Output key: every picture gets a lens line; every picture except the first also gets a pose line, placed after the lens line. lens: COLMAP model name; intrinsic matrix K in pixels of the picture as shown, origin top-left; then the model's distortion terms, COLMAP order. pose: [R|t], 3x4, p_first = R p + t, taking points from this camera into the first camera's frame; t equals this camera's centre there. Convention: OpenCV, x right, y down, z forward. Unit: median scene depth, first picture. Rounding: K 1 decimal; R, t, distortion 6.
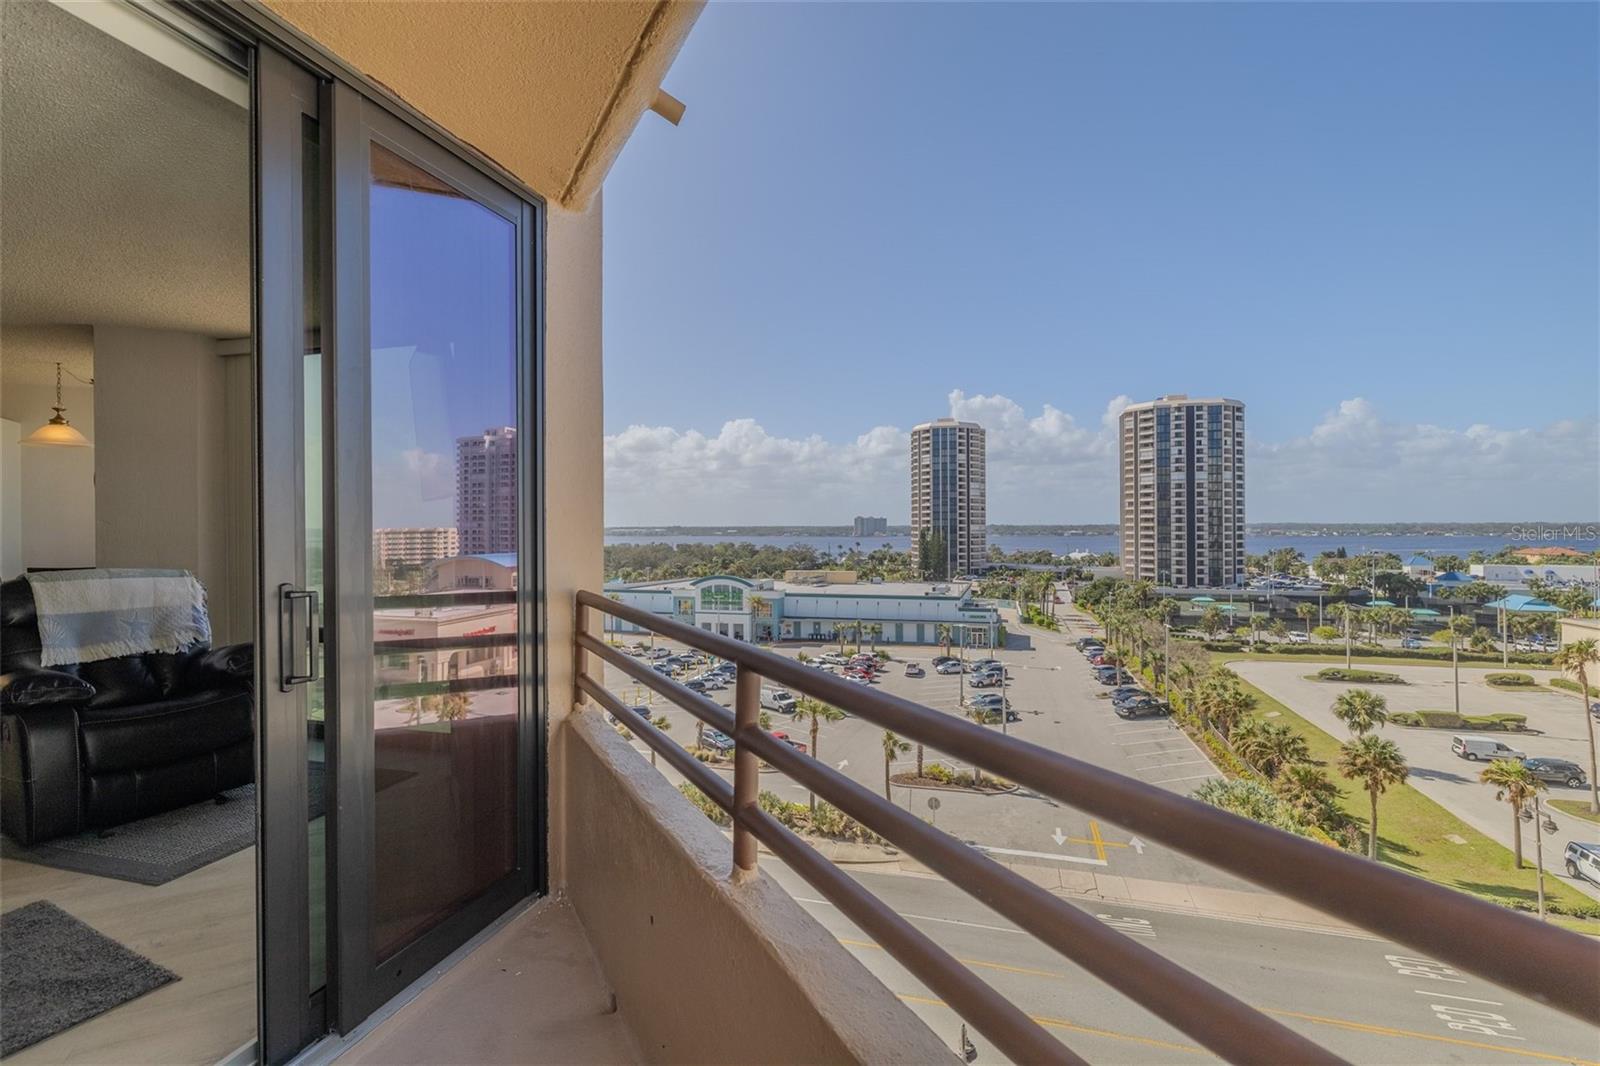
lens RADIAL K [[723.2, 0, 792.2], [0, 723.2, 524.6], [0, 0, 1]] dist [0.002320, 0.000935]
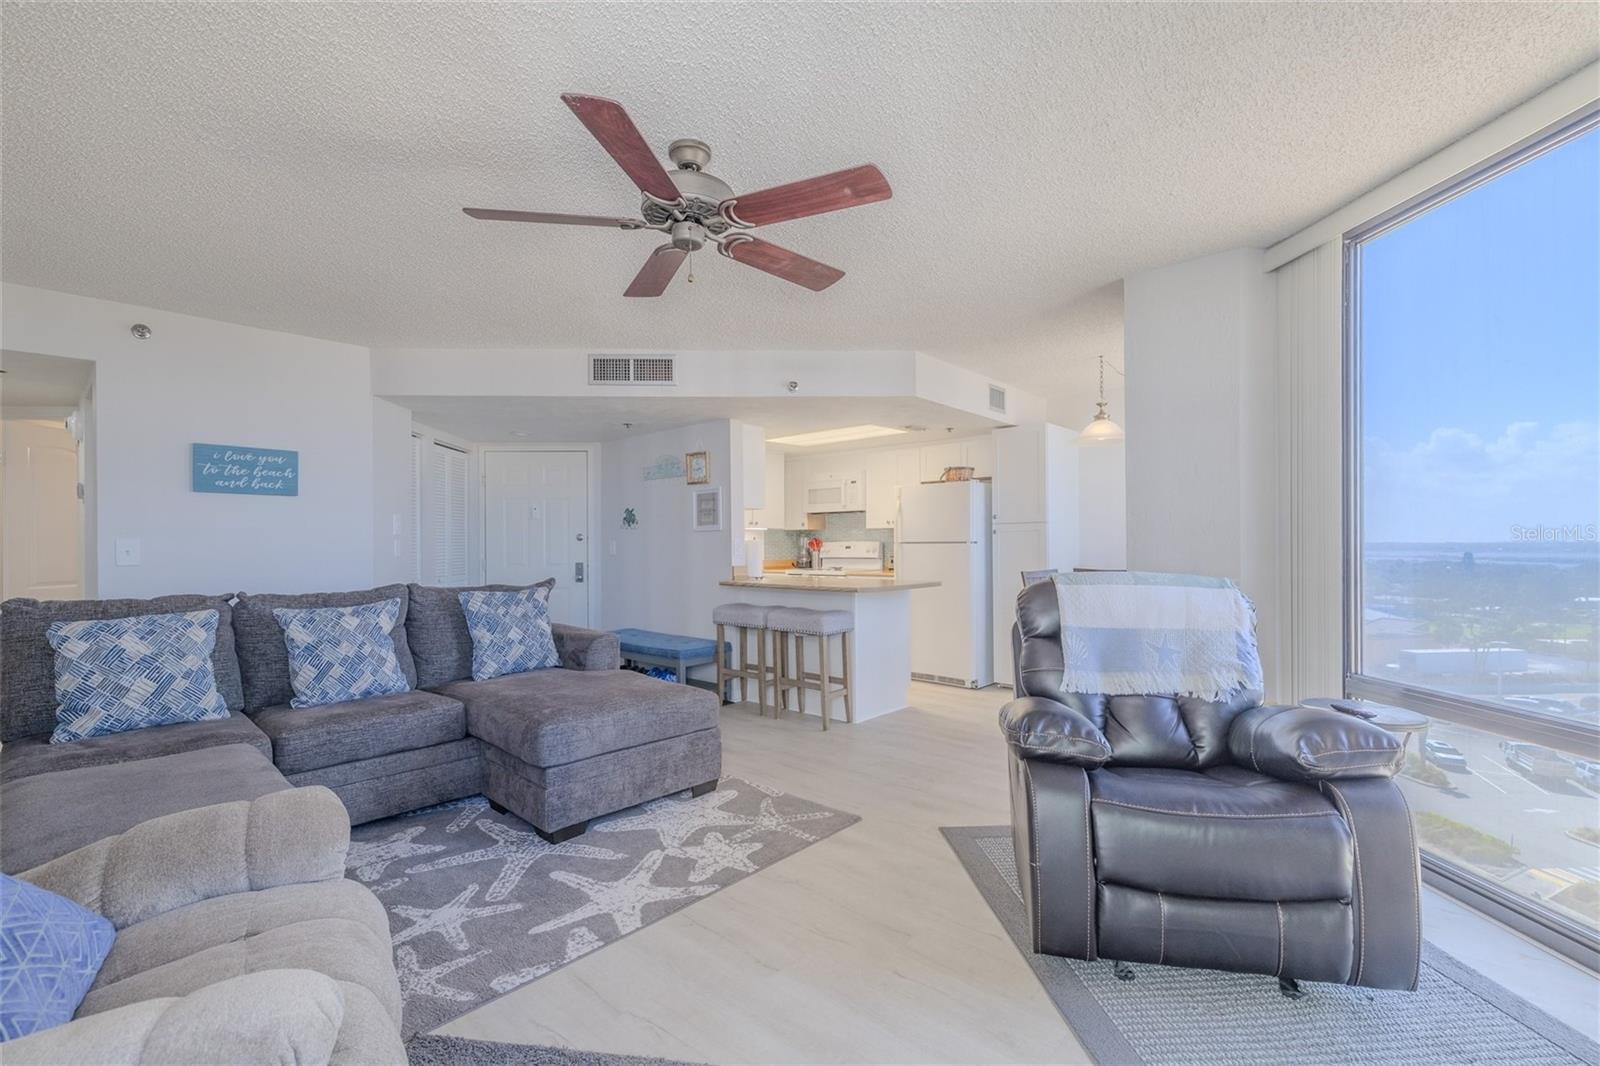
lens RADIAL K [[690.7, 0, 793.2], [0, 690.7, 544.3], [0, 0, 1]] dist [0.001580, 0.000217]
pose [[0.322522, 0.000807, -0.946562, -0.378356], [0.005580, 0.999981, 0.002754, 0.028658], [0.946546, -0.006170, 0.322511, 0.434085]]
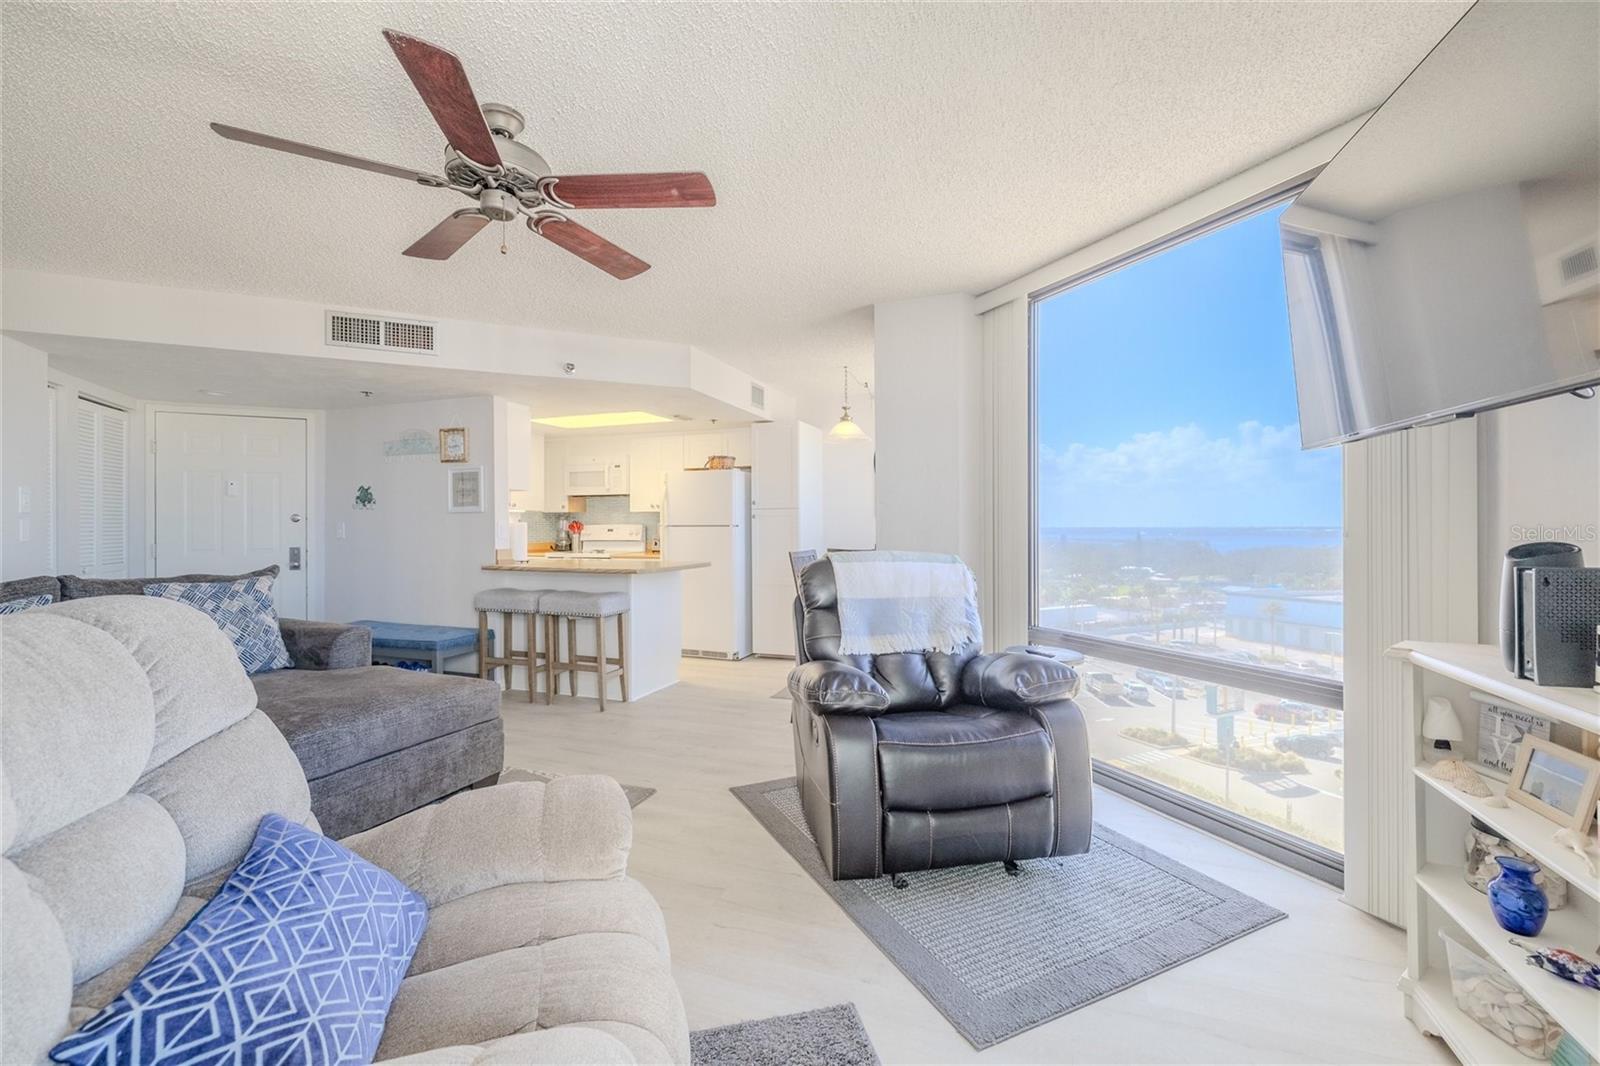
lens RADIAL K [[660.9, 0, 790.9], [0, 660.9, 525.6], [0, 0, 1]] dist [-0.000302, 0.000278]
pose [[0.652931, 0.000381, -0.757417, -0.400455], [0.000802, 0.999999, 0.001194, 0.028512], [0.757417, -0.001387, 0.652930, 0.367635]]
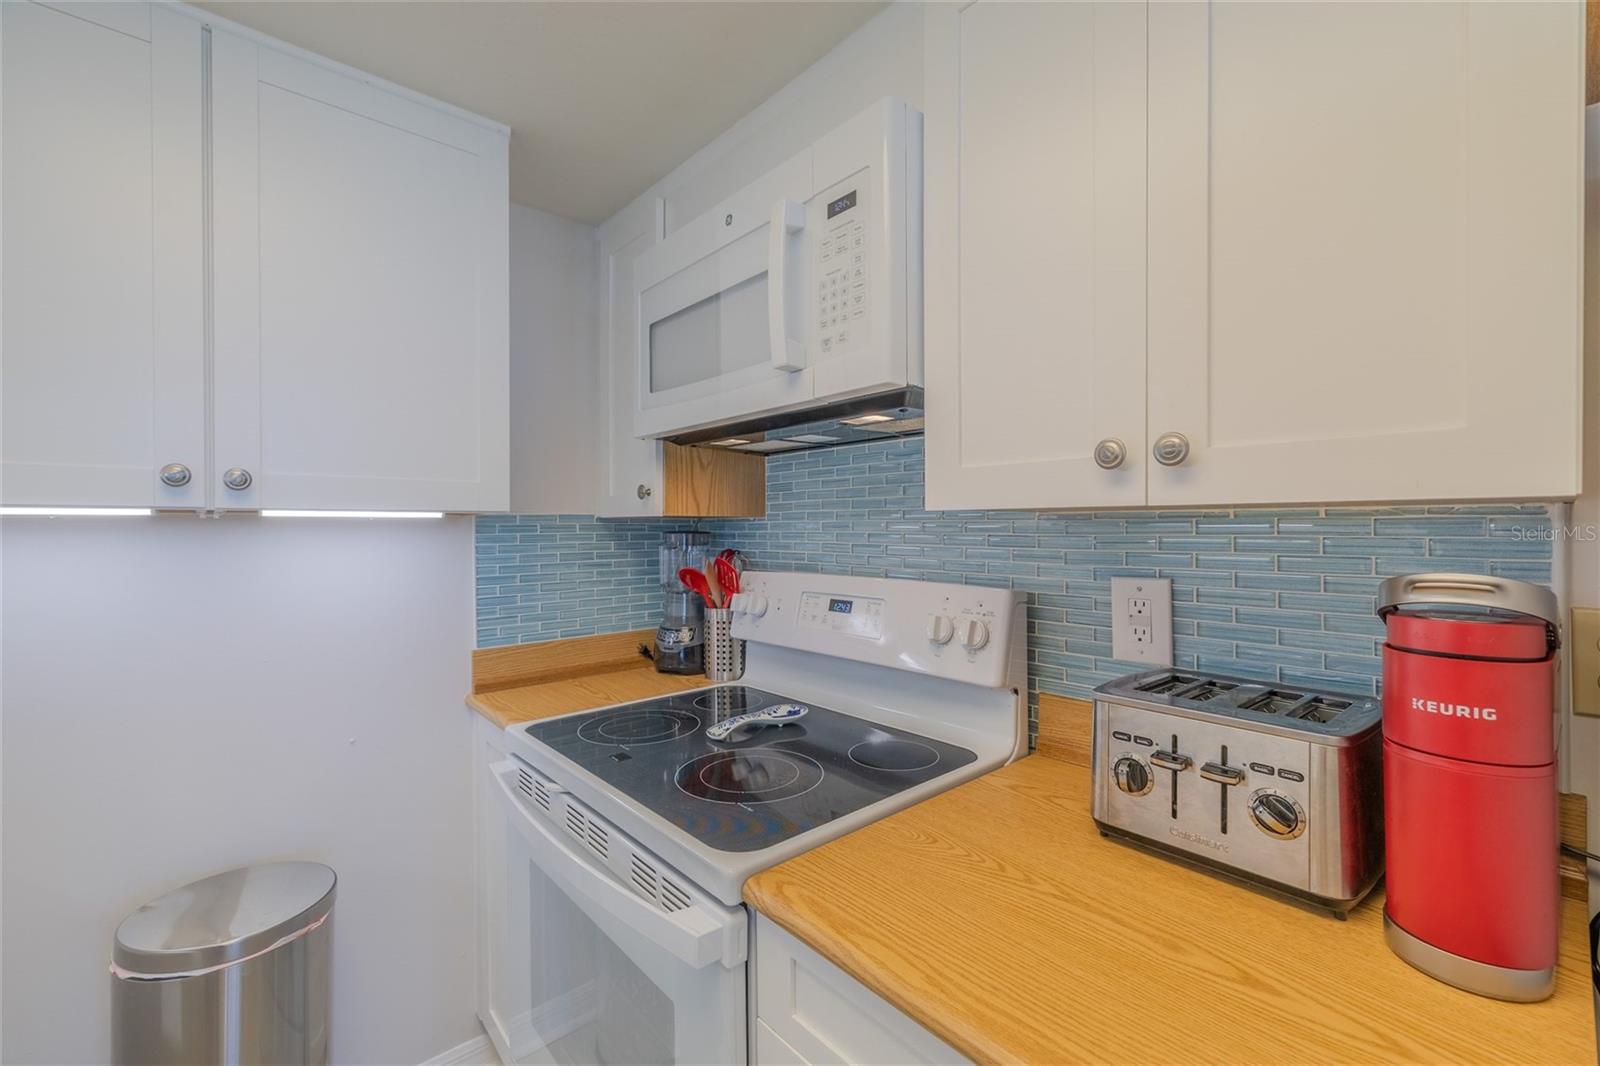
lens RADIAL K [[684.4, 0, 805.9], [0, 684.4, 526.9], [0, 0, 1]] dist [-0.000063, 0.000054]
pose [[0.226853, 0.006058, -0.973910, -1.729530], [0.003710, 0.999968, 0.007085, -0.001517], [0.973922, -0.005220, 0.226823, 1.068707]]
